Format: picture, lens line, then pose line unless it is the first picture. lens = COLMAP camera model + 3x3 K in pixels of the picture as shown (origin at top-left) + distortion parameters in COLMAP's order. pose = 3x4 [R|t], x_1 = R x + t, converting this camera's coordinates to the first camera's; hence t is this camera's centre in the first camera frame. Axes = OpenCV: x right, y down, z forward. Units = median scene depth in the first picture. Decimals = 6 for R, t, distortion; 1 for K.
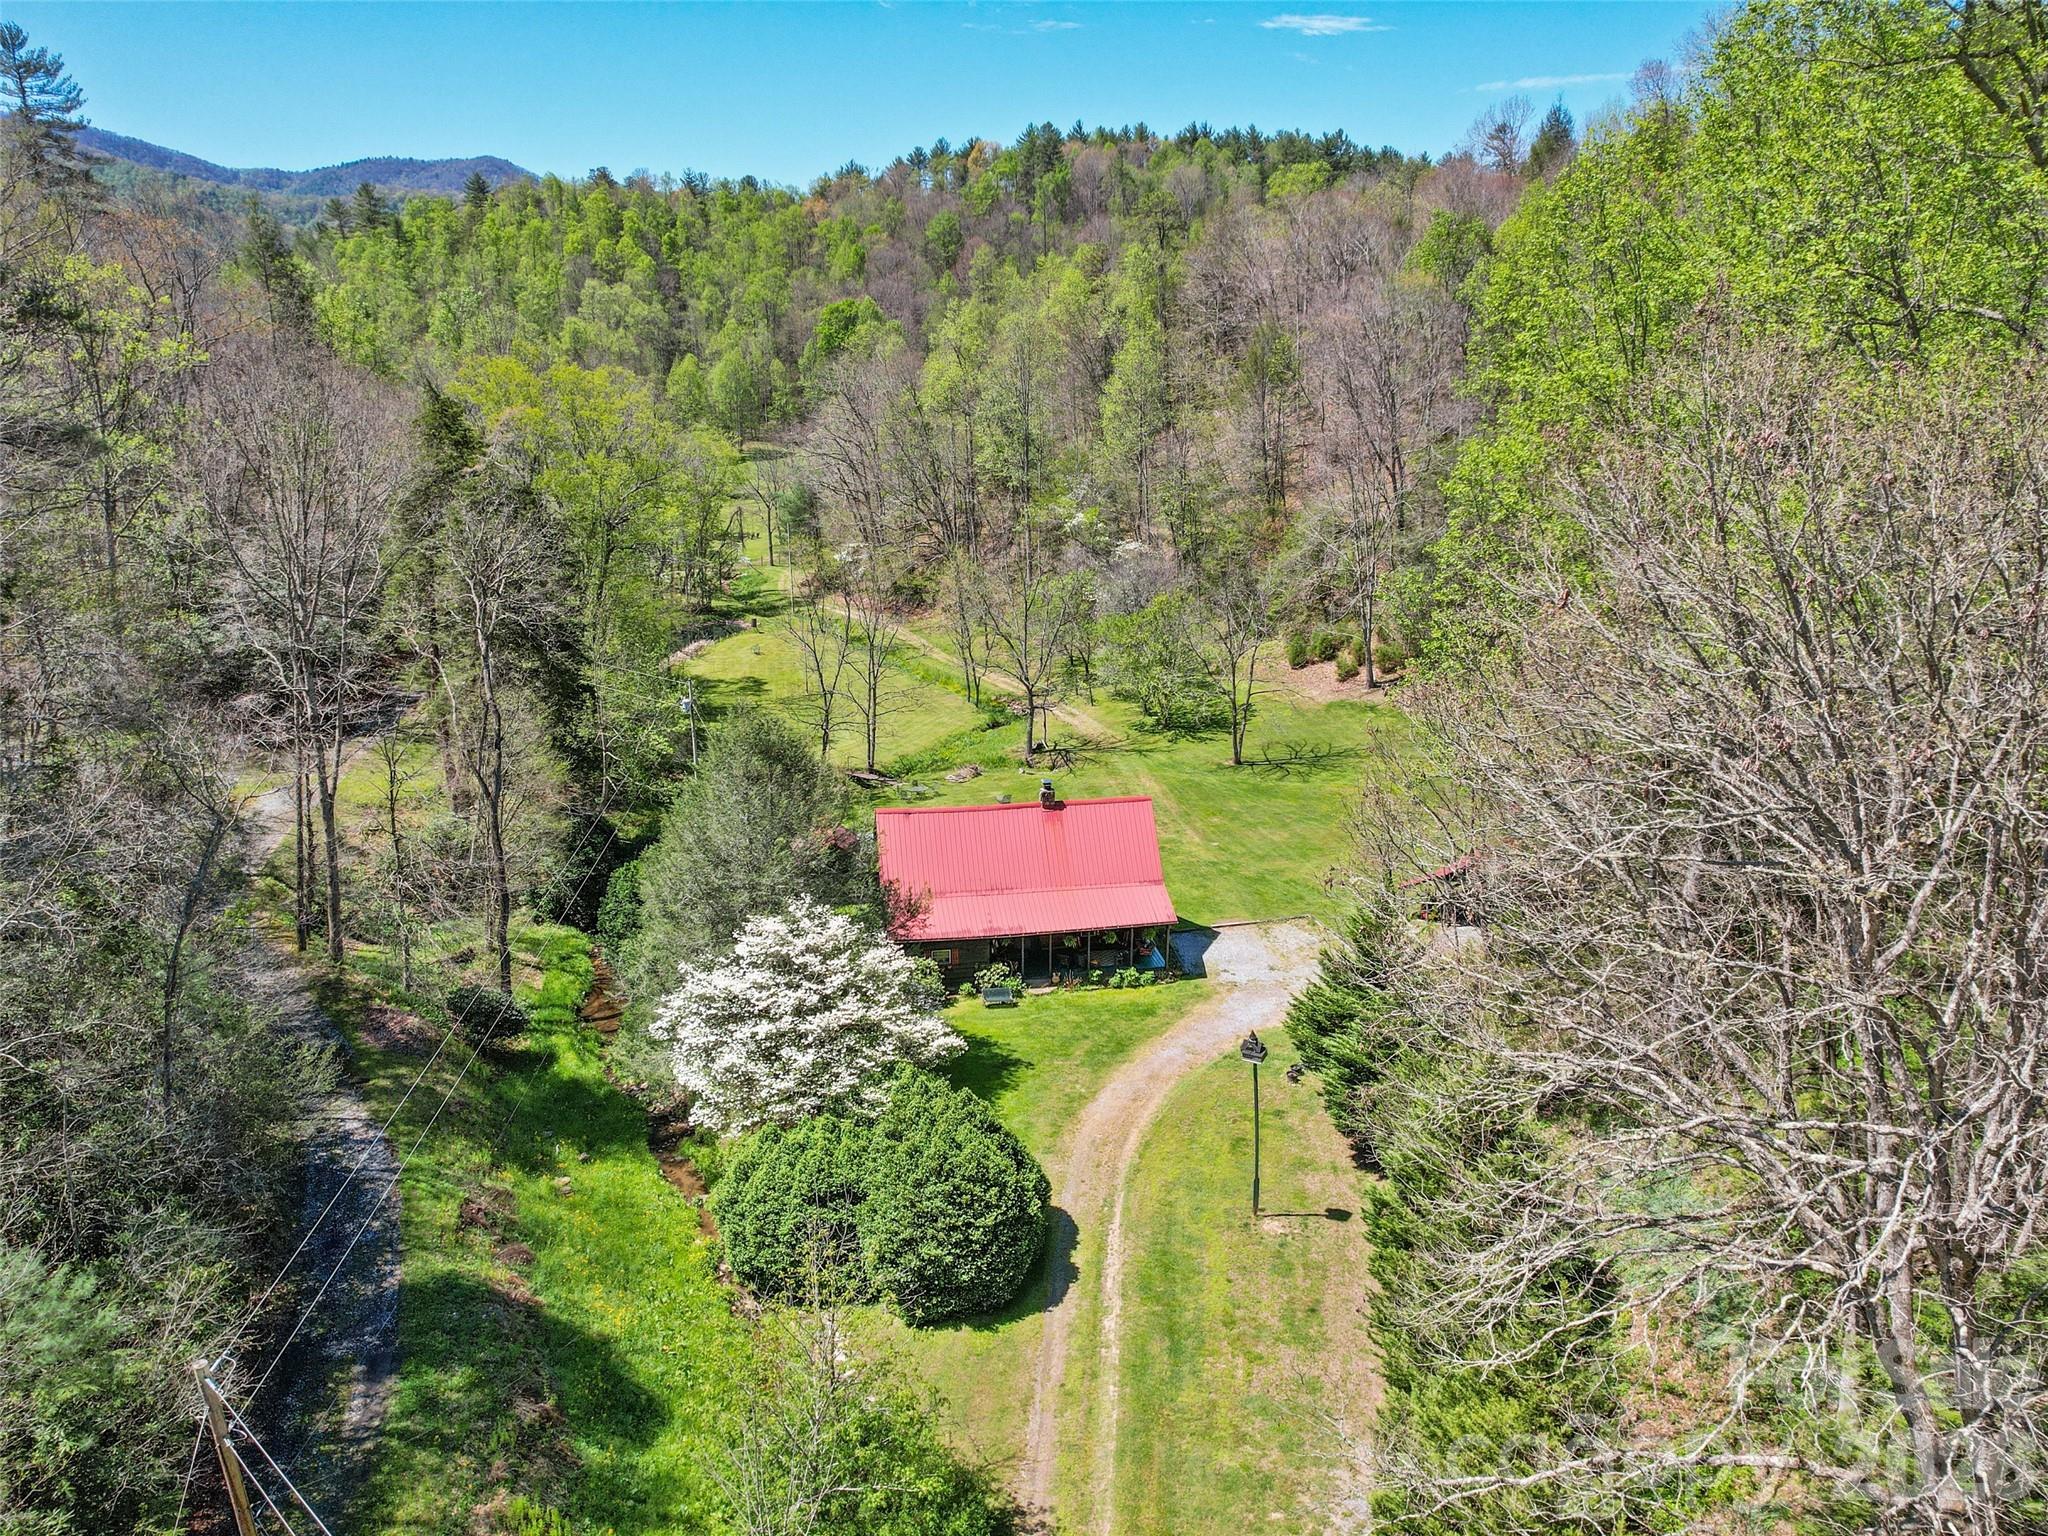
lens RADIAL K [[1475.1, 0, 1024.0], [0, 1475.1, 768.0], [0, 0, 1]] dist [-0.080741, 0.091010]
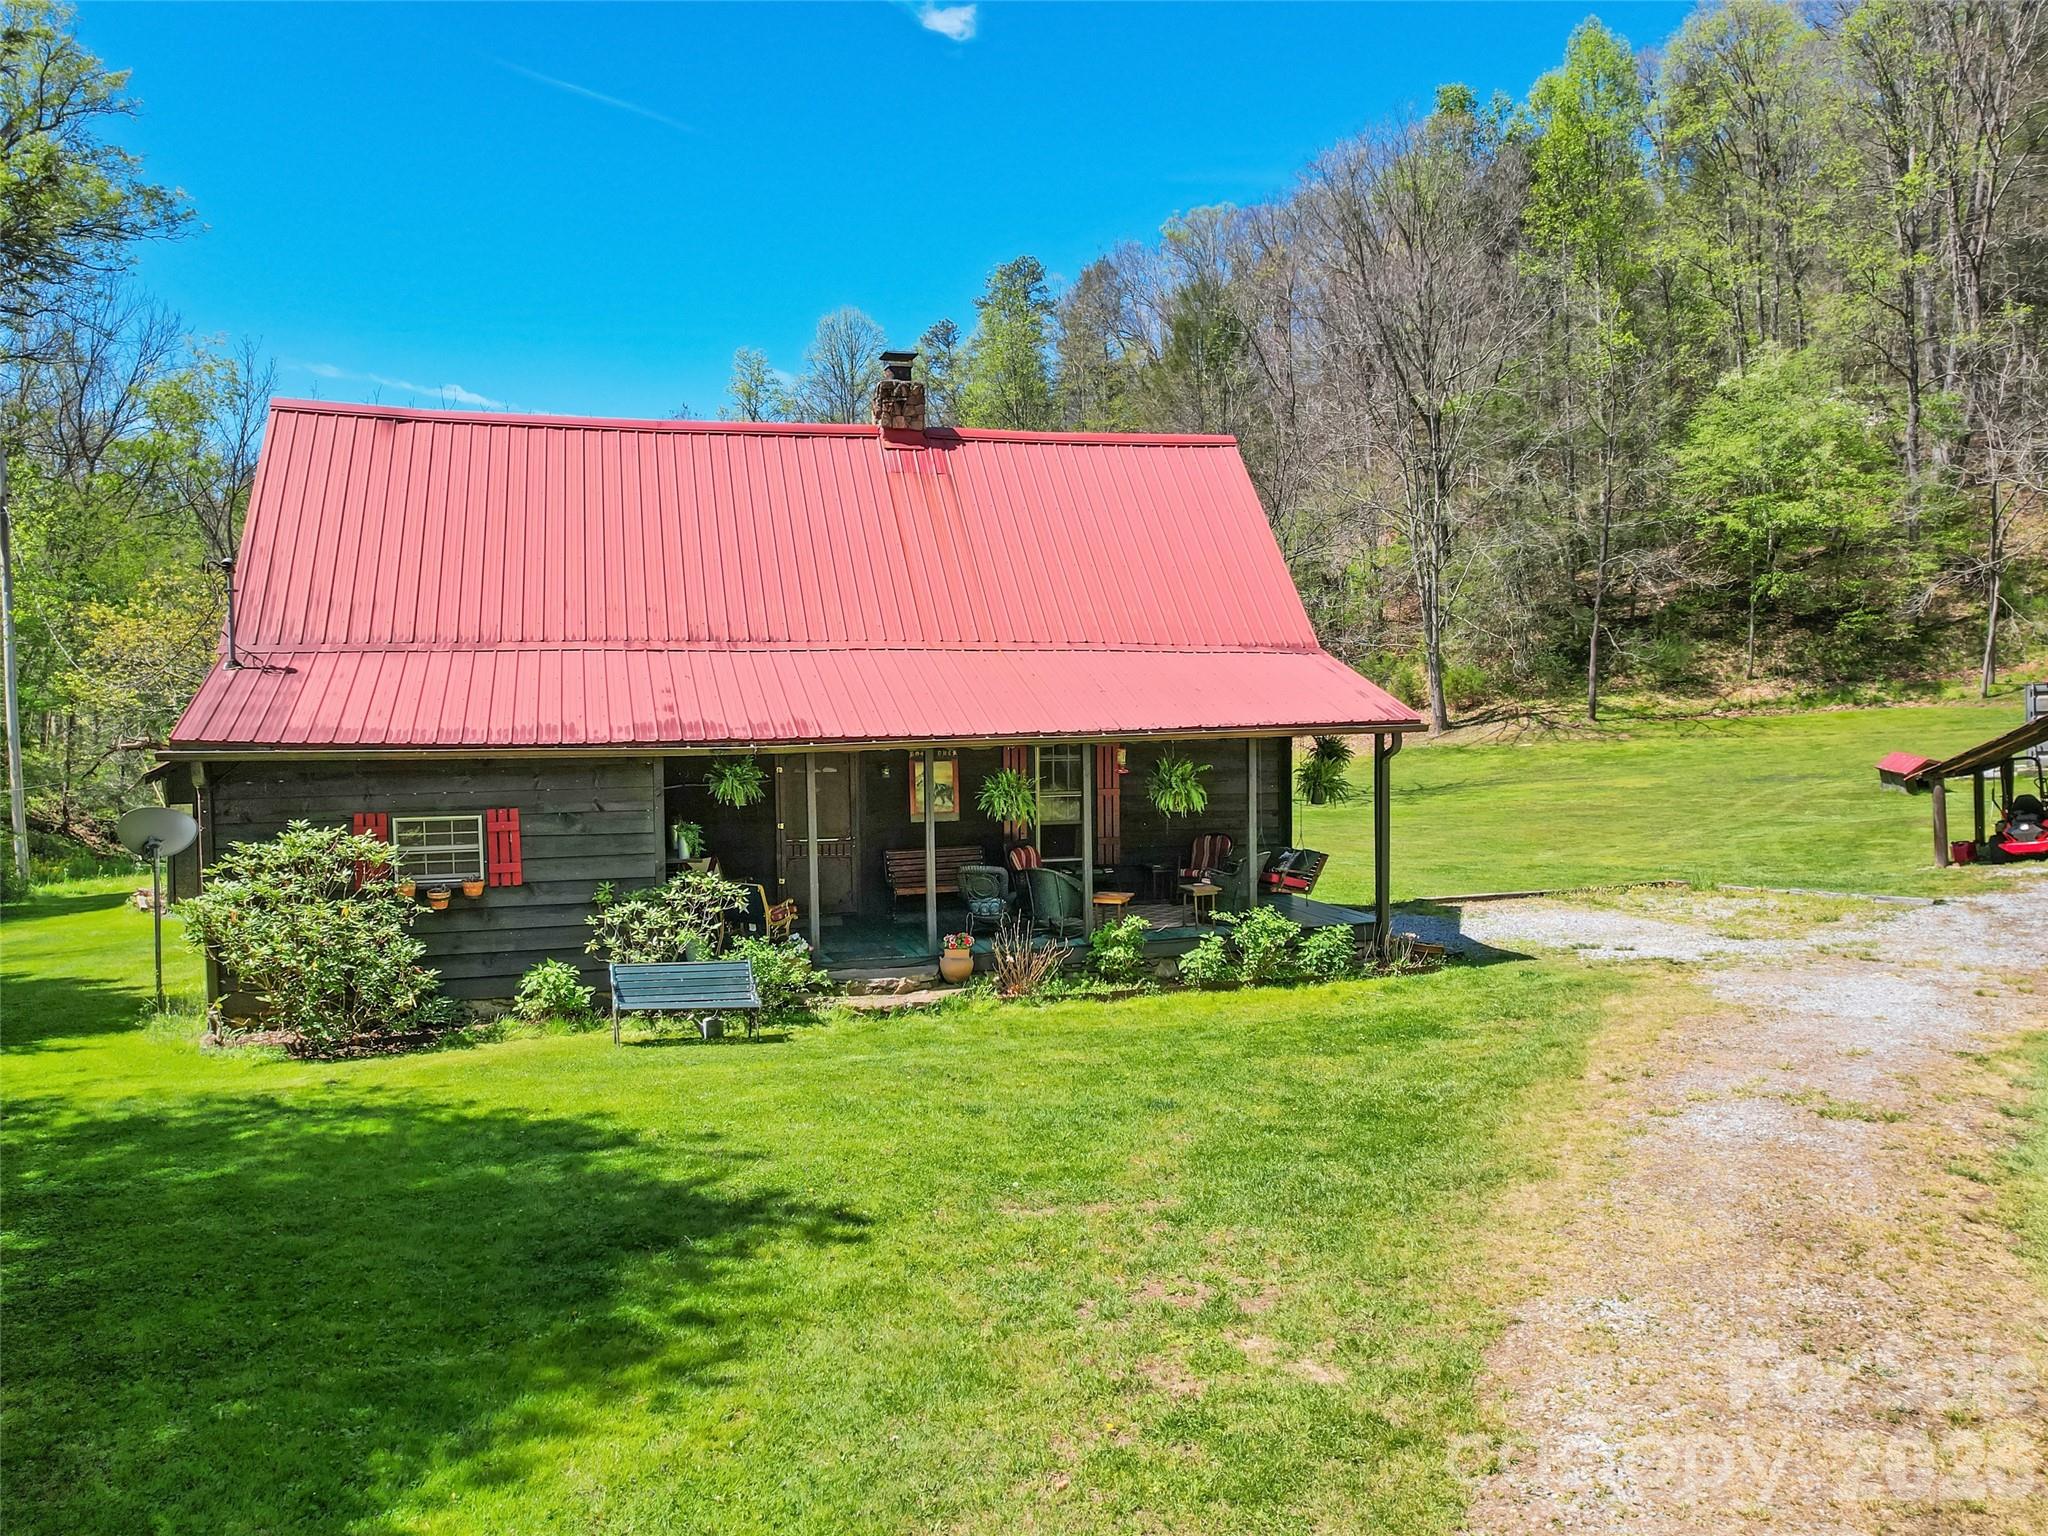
lens RADIAL K [[1475.1, 0, 1024.0], [0, 1475.1, 768.0], [0, 0, 1]] dist [-0.080741, 0.091010]
pose [[0.992452, -0.013618, 0.121877, 0.004283], [0.047363, 0.959267, -0.278501, 0.179922], [-0.113120, 0.282172, 0.952672, 0.768555]]
